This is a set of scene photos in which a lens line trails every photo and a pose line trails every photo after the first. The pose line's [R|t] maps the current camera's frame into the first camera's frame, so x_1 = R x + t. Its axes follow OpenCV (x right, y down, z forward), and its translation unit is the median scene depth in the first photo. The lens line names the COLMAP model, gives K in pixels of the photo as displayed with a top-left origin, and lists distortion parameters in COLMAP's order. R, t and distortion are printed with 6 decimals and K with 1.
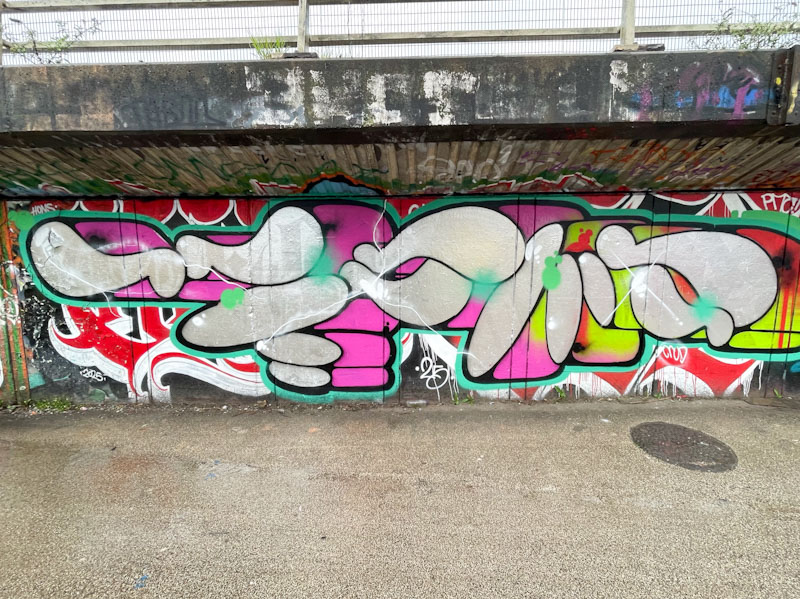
lens RADIAL K [[376.5, 0, 404.7], [0, 376.5, 289.4], [0, 0, 1]] dist [-0.014317, 0.008187]
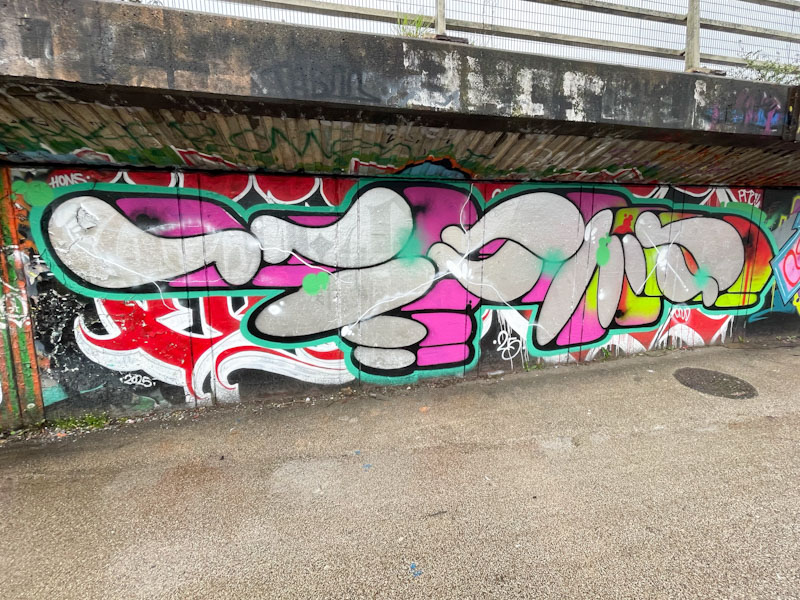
lens RADIAL K [[371.2, 0, 423.7], [0, 371.2, 277.2], [0, 0, 1]] dist [-0.015190, 0.008977]
pose [[0.962553, -0.032424, 0.269149, -0.534827], [0.025506, 0.999249, 0.029162, -0.013489], [-0.269892, -0.021205, 0.962657, 0.042834]]
